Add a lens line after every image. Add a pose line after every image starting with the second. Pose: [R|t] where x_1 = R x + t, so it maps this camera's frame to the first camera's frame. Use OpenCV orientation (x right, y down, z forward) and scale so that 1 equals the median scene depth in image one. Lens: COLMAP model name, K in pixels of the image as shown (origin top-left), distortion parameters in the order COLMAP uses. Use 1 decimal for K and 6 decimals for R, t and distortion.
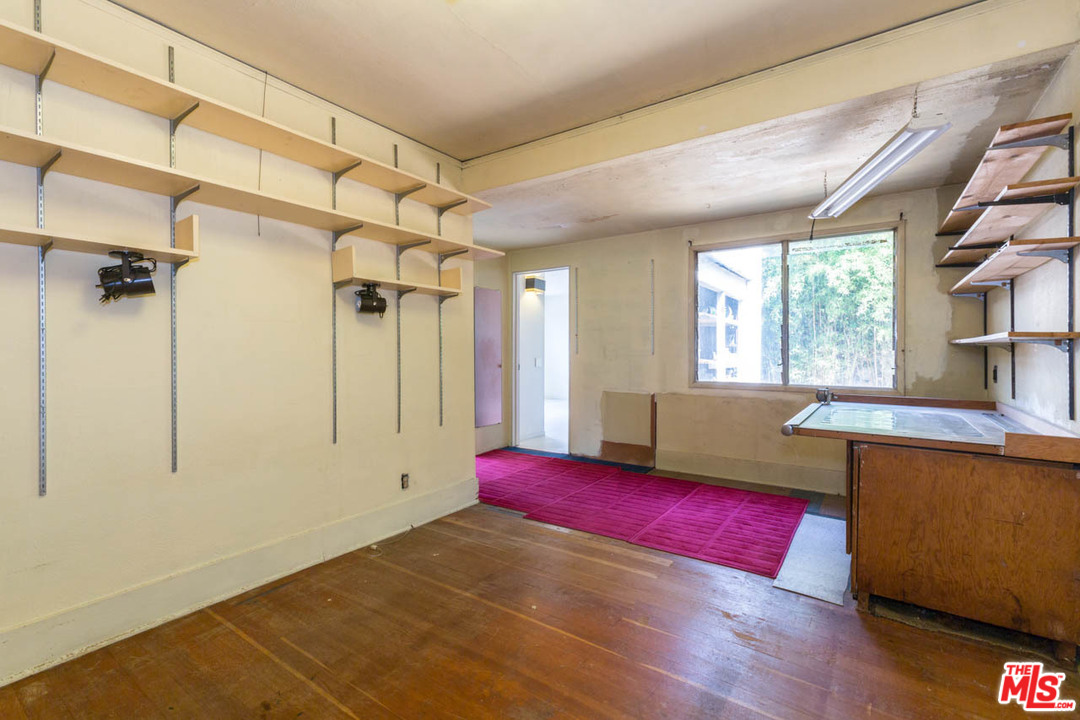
lens RADIAL K [[485.0, 0, 541.7], [0, 485.0, 353.9], [0, 0, 1]] dist [-0.019261, 0.004821]
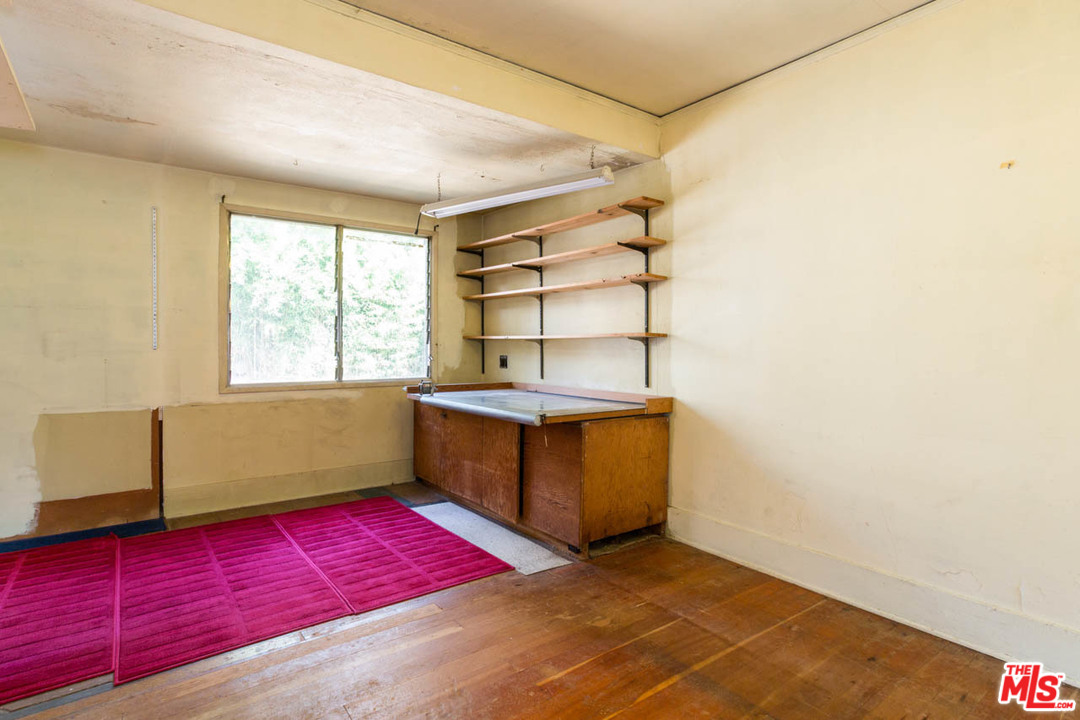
lens RADIAL K [[485.0, 0, 582.5], [0, 485.0, 346.7], [0, 0, 1]] dist [-0.019261, 0.004821]
pose [[0.349896, -0.002268, 0.936786, -0.239712], [0.003311, 0.999994, 0.001185, -0.001623], [-0.936783, 0.002687, 0.349901, 0.289272]]
